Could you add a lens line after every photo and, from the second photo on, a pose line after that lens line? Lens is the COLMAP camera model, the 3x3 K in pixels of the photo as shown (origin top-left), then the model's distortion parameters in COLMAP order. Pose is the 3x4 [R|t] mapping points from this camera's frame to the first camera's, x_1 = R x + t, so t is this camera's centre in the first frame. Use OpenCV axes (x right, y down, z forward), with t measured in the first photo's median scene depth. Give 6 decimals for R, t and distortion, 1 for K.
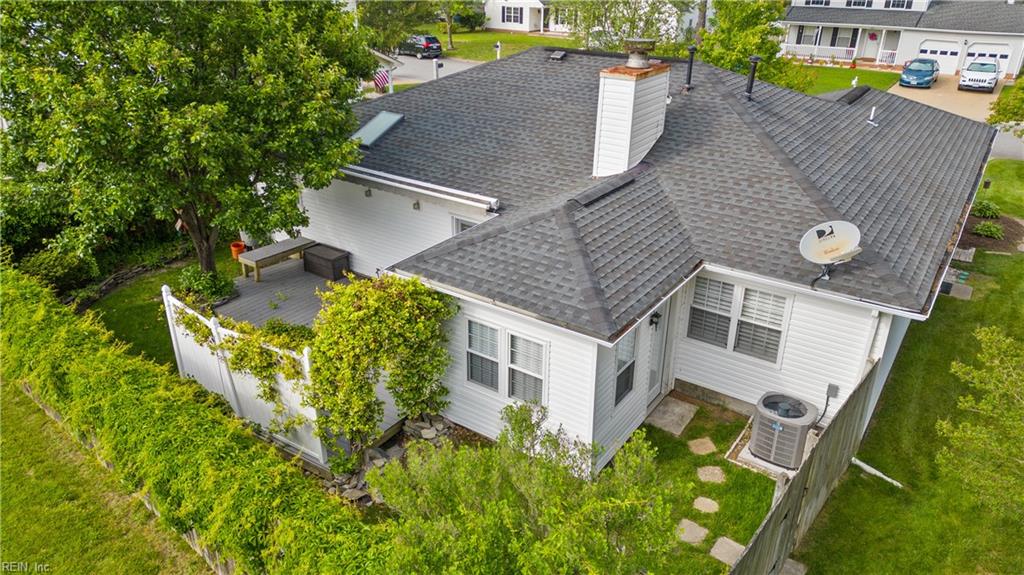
lens RADIAL K [[708.2, 0, 512.0], [0, 708.2, 287.5], [0, 0, 1]] dist [0.074416, -0.081498]
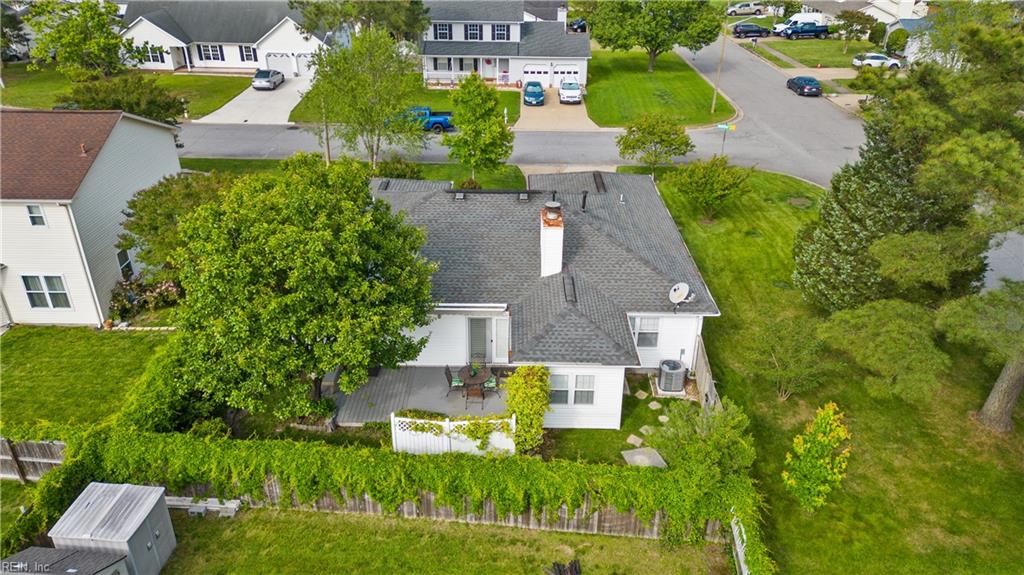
lens RADIAL K [[708.2, 0, 512.0], [0, 708.2, 287.5], [0, 0, 1]] dist [0.074416, -0.081498]
pose [[0.825203, -0.265038, 0.498794, -1.030597], [0.237455, 0.964032, 0.119401, -0.433502], [-0.512499, 0.019911, 0.858457, -0.632073]]
